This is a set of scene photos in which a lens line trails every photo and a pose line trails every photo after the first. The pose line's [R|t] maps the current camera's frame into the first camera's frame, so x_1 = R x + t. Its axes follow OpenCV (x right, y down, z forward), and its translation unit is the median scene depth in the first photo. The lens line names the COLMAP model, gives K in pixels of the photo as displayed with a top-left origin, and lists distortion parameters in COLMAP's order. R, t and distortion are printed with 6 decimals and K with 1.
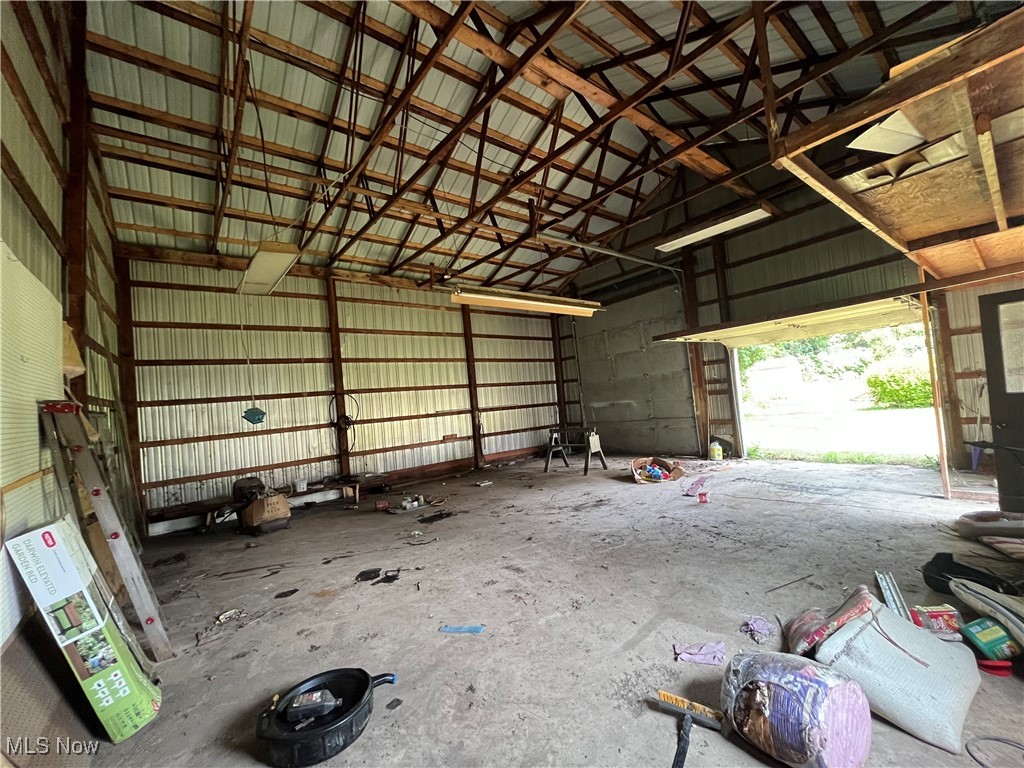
lens RADIAL K [[411.5, 0, 516.5], [0, 411.5, 384.6], [0, 0, 1]] dist [-0.005313, 0.000606]
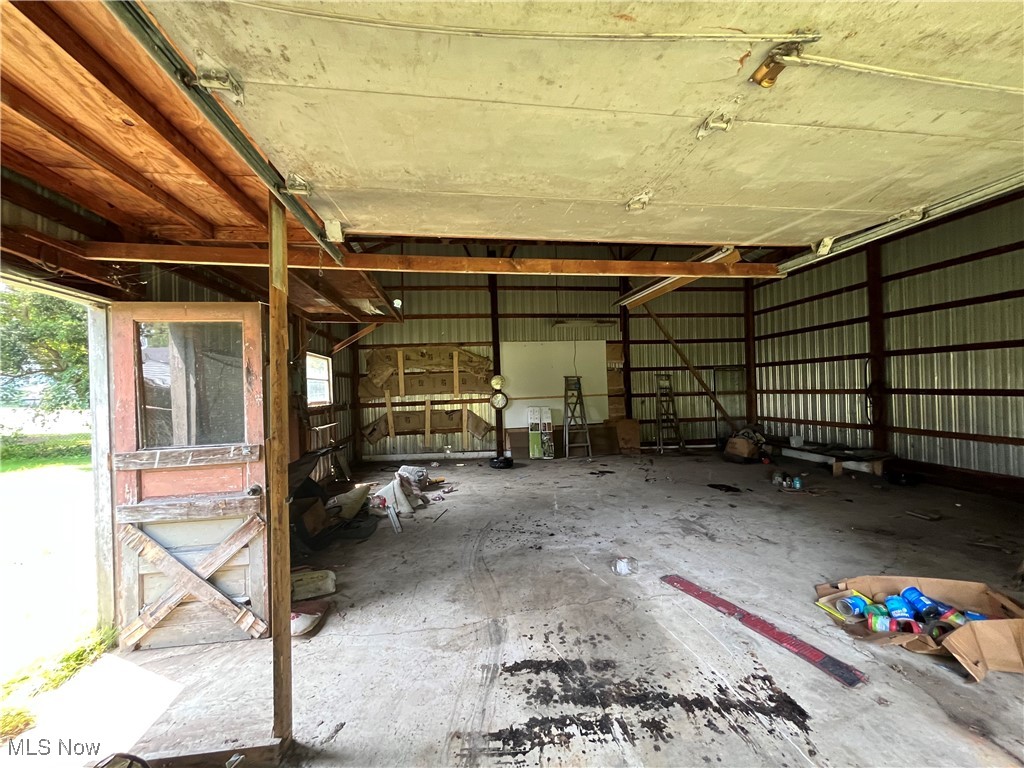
lens RADIAL K [[411.5, 0, 511.9], [0, 411.5, 388.1], [0, 0, 1]] dist [-0.005313, 0.000606]
pose [[-0.509847, 0.095355, -0.854964, 1.032351], [0.097001, 0.993872, 0.053003, -0.046505], [0.854779, -0.055909, -0.515972, 1.162901]]
